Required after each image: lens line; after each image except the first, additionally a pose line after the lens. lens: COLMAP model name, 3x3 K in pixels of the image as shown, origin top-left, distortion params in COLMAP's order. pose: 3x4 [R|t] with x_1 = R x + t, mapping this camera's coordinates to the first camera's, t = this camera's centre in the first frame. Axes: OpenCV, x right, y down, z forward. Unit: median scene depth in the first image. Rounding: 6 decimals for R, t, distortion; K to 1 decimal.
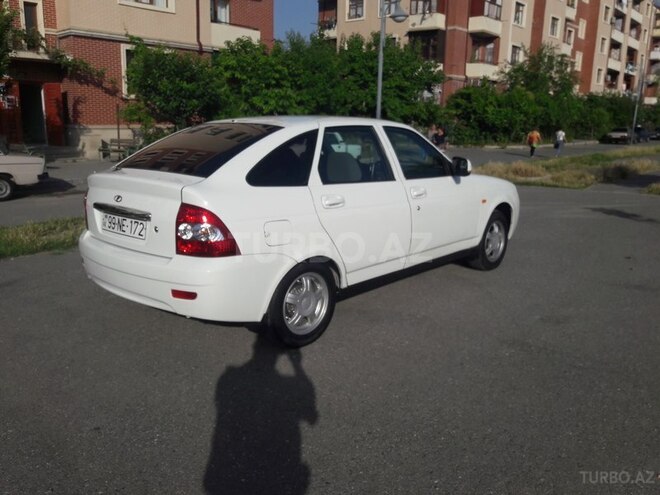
lens RADIAL K [[546.6, 0, 330.0], [0, 546.6, 247.5], [0, 0, 1]] dist [-0.007278, -0.027762]
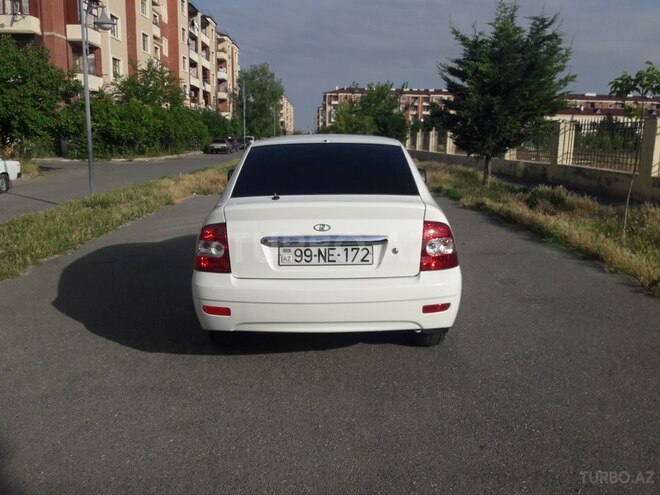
lens RADIAL K [[555.3, 0, 330.4], [0, 555.3, 227.6], [0, 0, 1]] dist [0.000999, -0.042245]
pose [[0.742881, -0.109334, 0.660435, -0.071099], [0.147520, 0.989057, -0.002198, -0.006041], [-0.652967, 0.099060, 0.750880, 0.020168]]
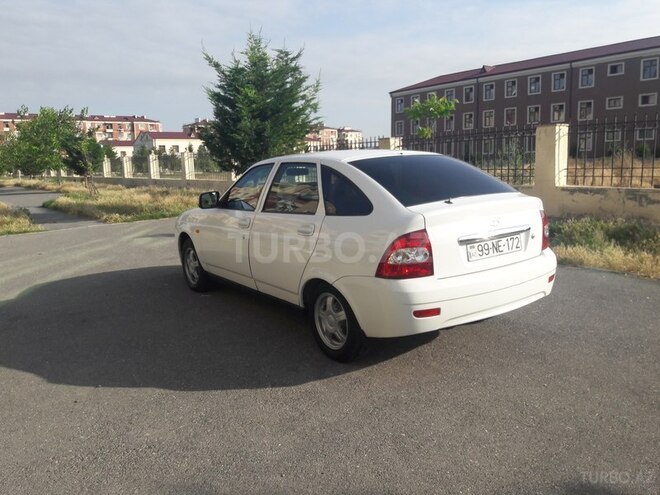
lens RADIAL K [[546.6, 0, 330.0], [0, 546.6, 247.5], [0, 0, 1]] dist [-0.007278, -0.027762]
pose [[0.213270, -0.166374, 0.962723, -0.106500], [0.247194, 0.962520, 0.111579, -0.017282], [-0.945204, 0.214183, 0.246404, 0.074780]]
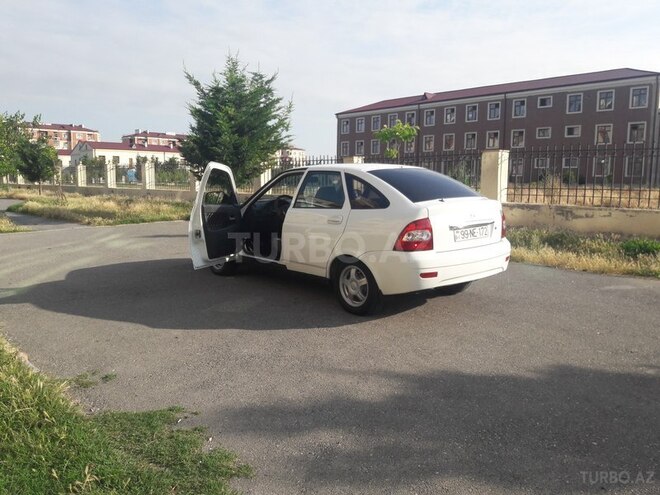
lens RADIAL K [[546.6, 0, 330.0], [0, 546.6, 247.5], [0, 0, 1]] dist [-0.007278, -0.027762]
pose [[0.107955, -0.131610, 0.985406, -0.139960], [0.216078, 0.970609, 0.105962, -0.018123], [-0.970390, 0.201485, 0.133220, 0.085459]]
